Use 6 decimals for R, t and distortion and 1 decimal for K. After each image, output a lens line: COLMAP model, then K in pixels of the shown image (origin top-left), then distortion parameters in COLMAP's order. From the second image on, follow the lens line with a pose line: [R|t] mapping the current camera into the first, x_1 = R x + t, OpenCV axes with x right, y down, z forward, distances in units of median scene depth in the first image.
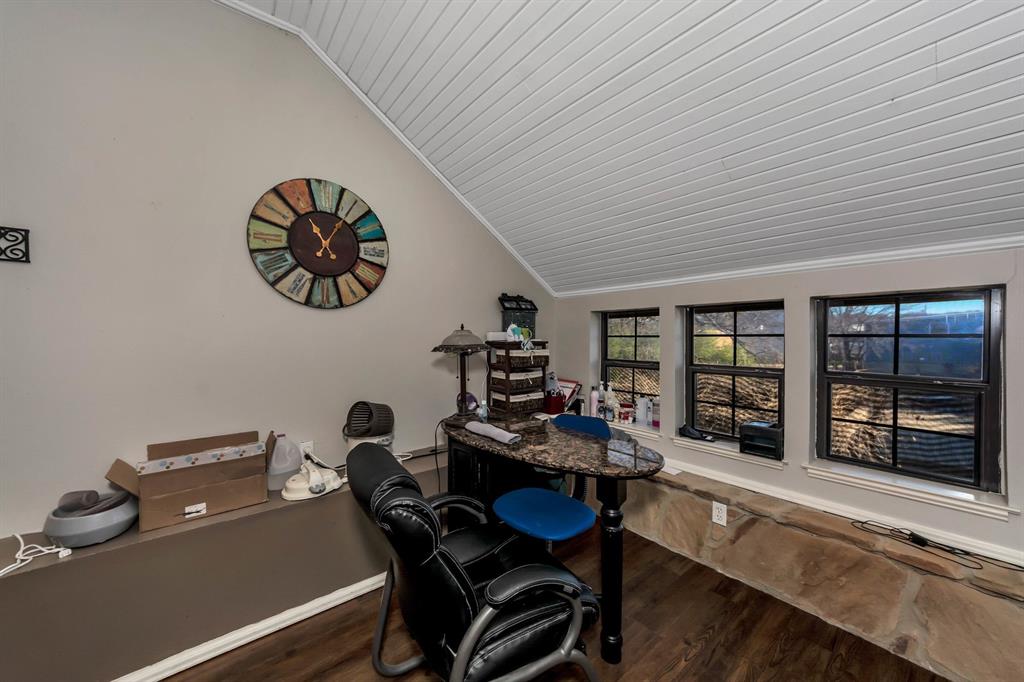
lens RADIAL K [[369.9, 0, 508.5], [0, 369.9, 348.0], [0, 0, 1]] dist [0.003363, 0.000113]
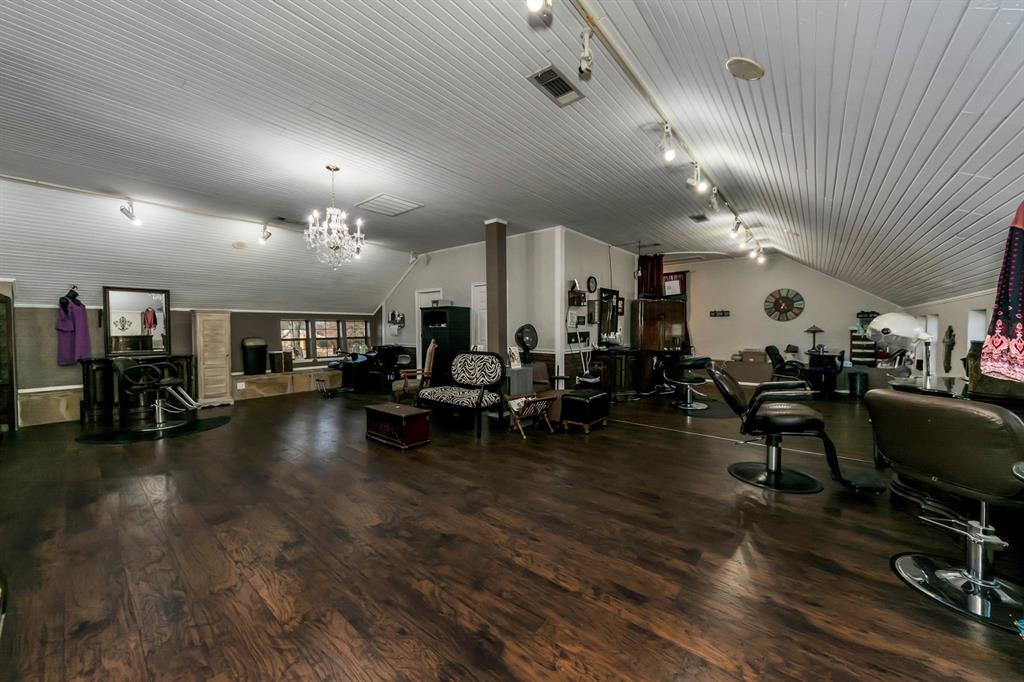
lens RADIAL K [[369.9, 0, 517.1], [0, 369.9, 338.4], [0, 0, 1]] dist [0.003363, 0.000113]
pose [[0.228189, 0.031354, -0.973112, 2.520067], [-0.009152, 0.999506, 0.030058, -0.016228], [0.973574, 0.002047, 0.228363, -2.474511]]
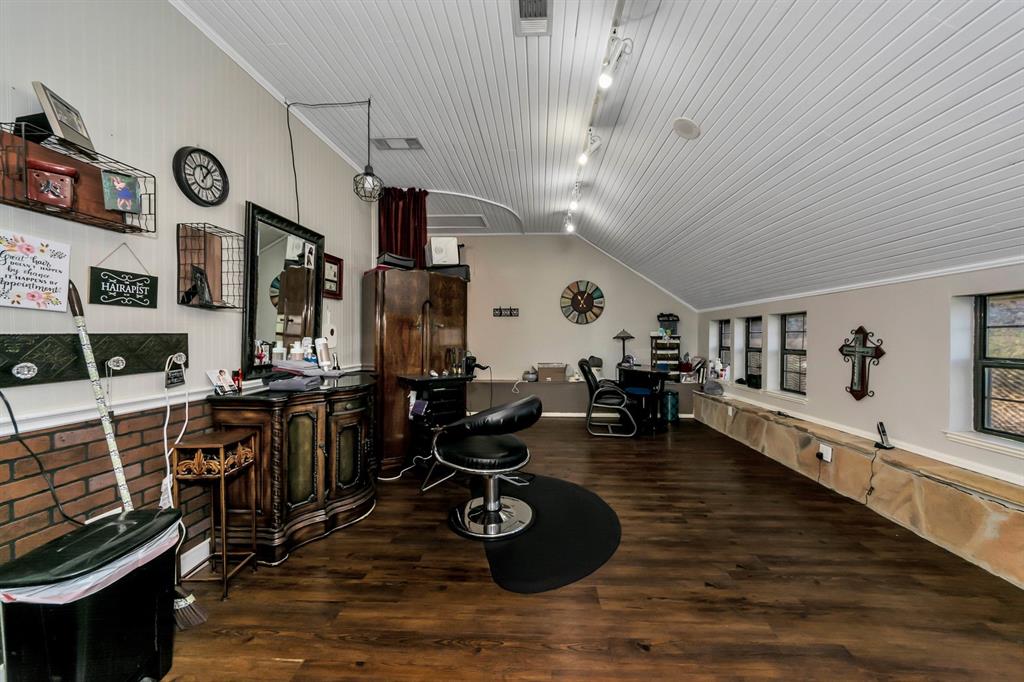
lens RADIAL K [[369.9, 0, 520.1], [0, 369.9, 340.8], [0, 0, 1]] dist [0.003363, 0.000113]
pose [[0.760815, 0.009212, -0.648904, 0.948730], [-0.010619, 0.999942, 0.001745, 0.019552], [0.648882, 0.005563, 0.760868, -1.416351]]
